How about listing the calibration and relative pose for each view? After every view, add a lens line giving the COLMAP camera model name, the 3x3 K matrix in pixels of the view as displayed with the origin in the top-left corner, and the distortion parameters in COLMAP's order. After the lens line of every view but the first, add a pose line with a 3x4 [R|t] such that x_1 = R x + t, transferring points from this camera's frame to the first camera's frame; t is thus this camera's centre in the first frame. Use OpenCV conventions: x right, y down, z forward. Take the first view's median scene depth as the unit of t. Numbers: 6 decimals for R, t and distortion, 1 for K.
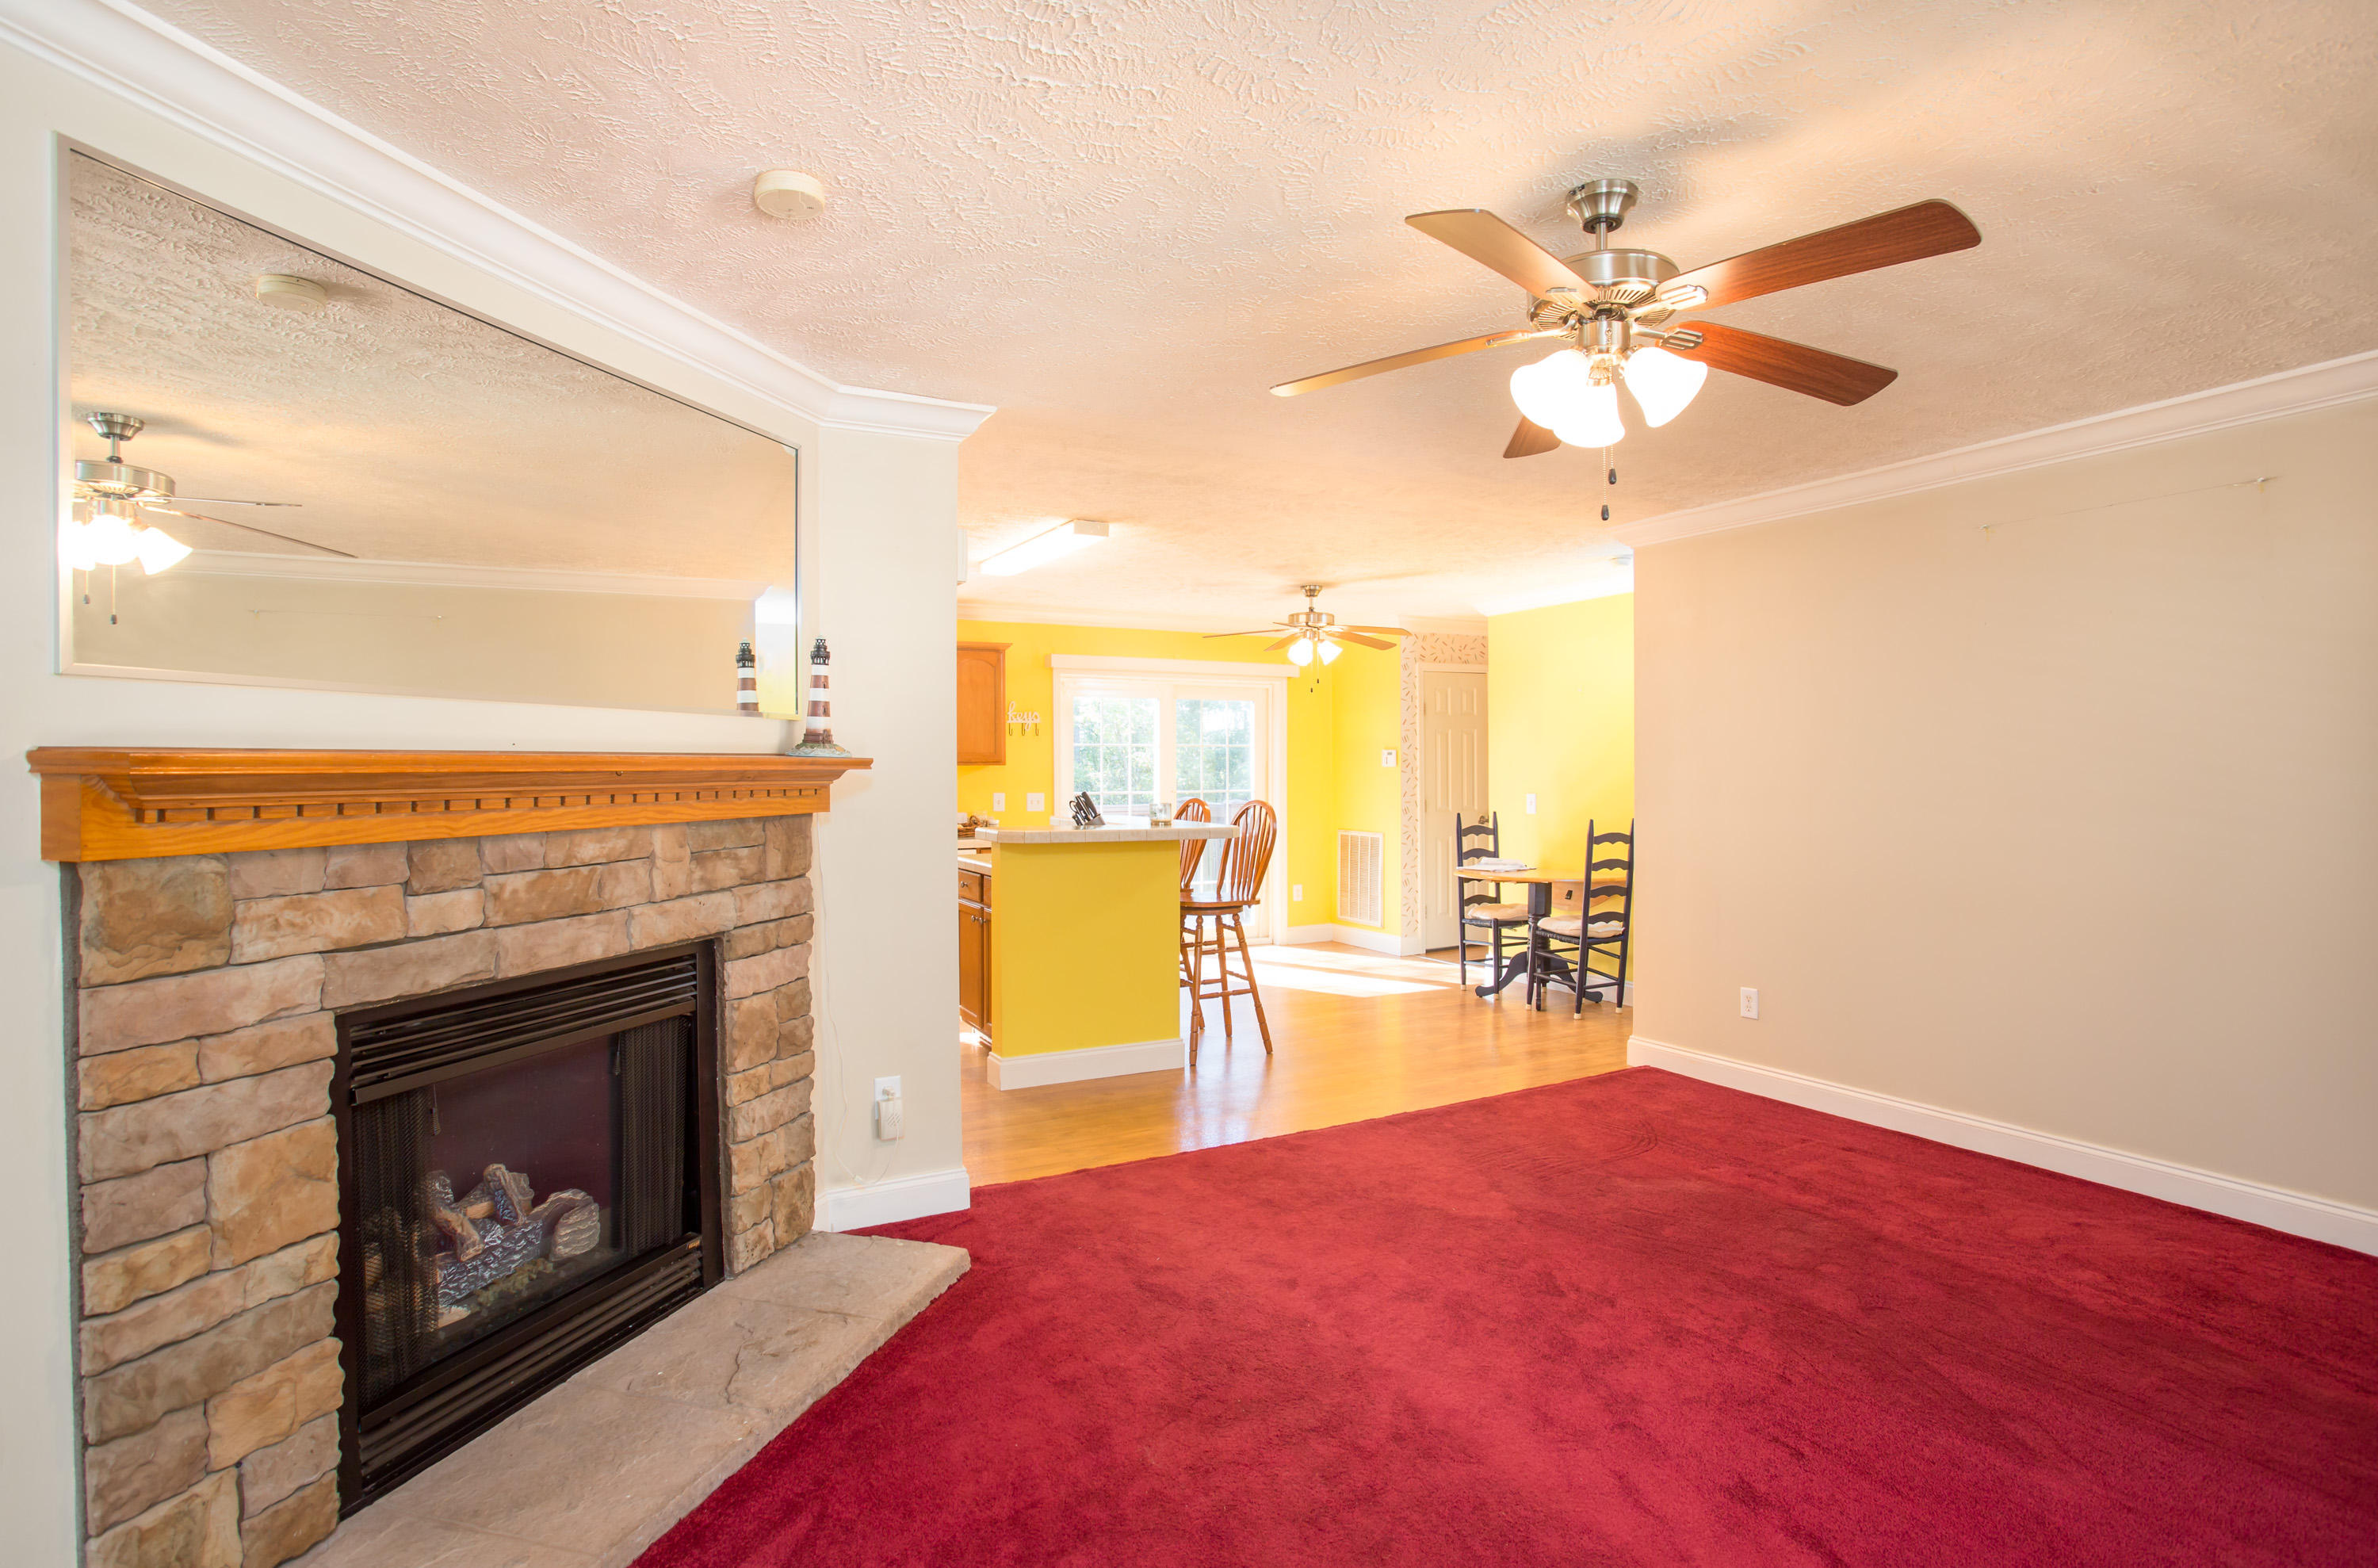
lens RADIAL K [[1149.1, 0, 1189.0], [0, 1149.1, 784.0], [0, 0, 1]] dist [-0.000248, -0.000008]
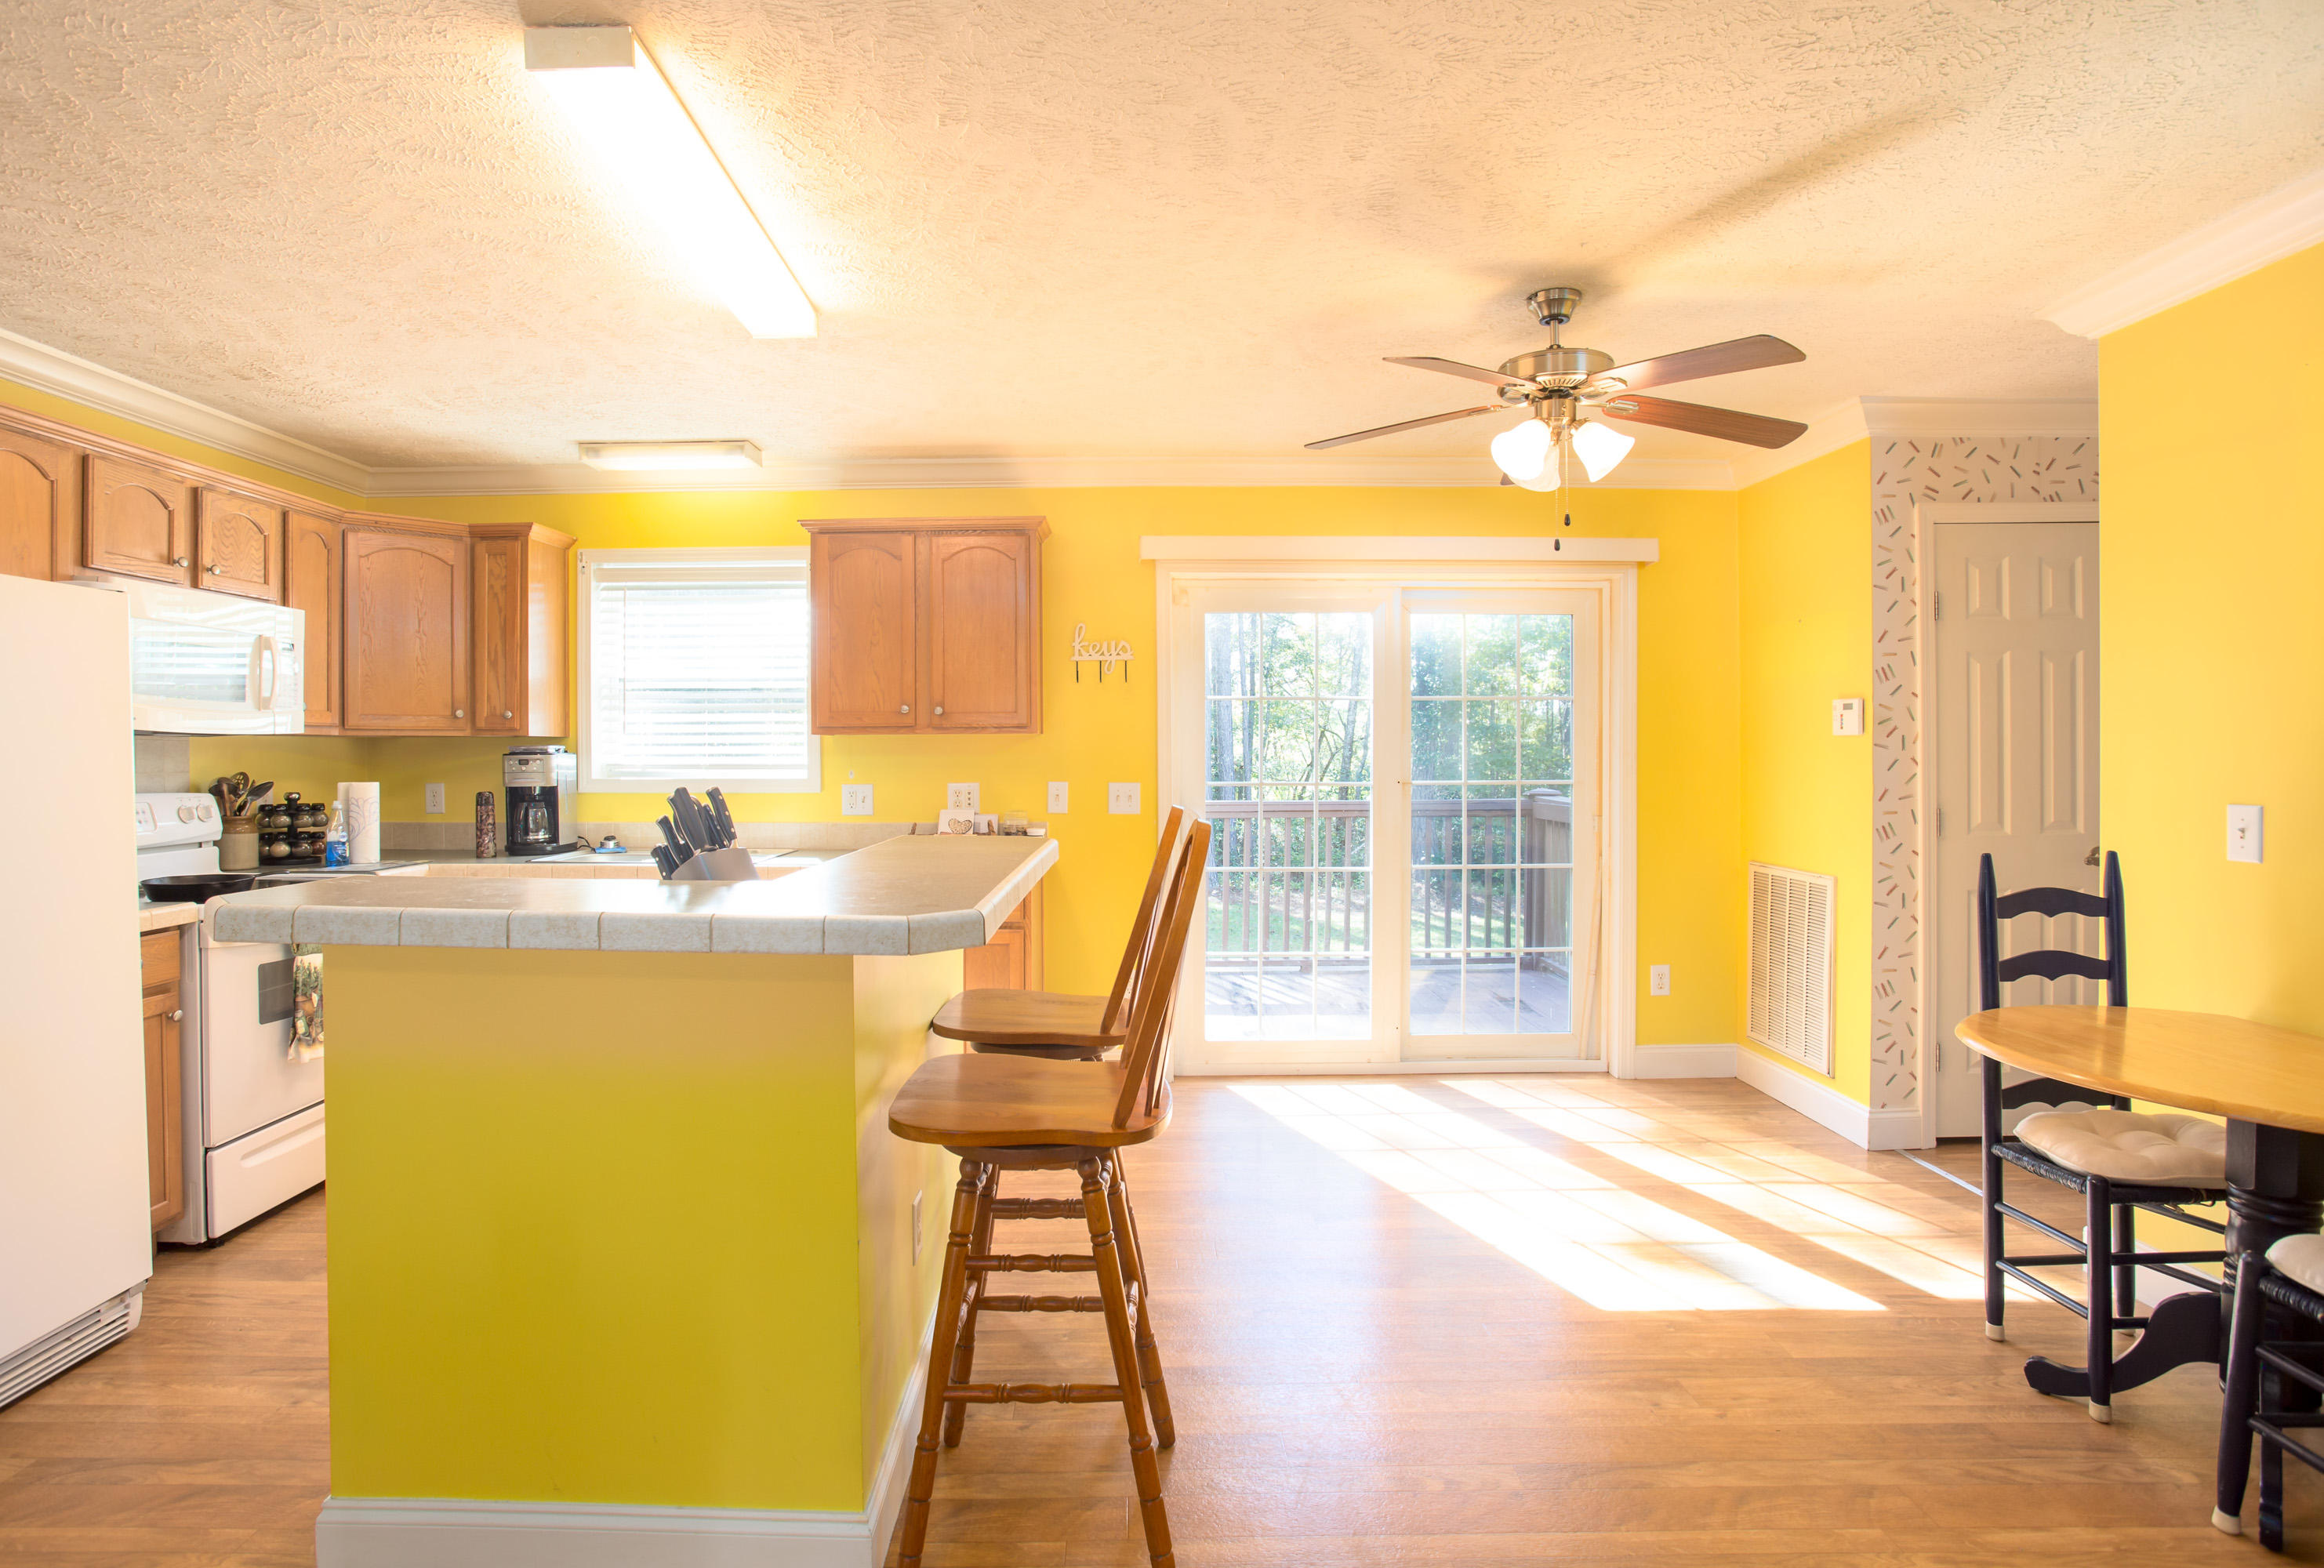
lens RADIAL K [[1213.9, 0, 1162.0], [0, 1213.9, 784.0], [0, 0, 1]] dist [-0.027315, 0.021944]
pose [[0.907428, 0.013255, -0.419998, 0.154262], [-0.007674, 0.999858, 0.014976, -0.000638], [0.420137, -0.010367, 0.907401, 0.532107]]
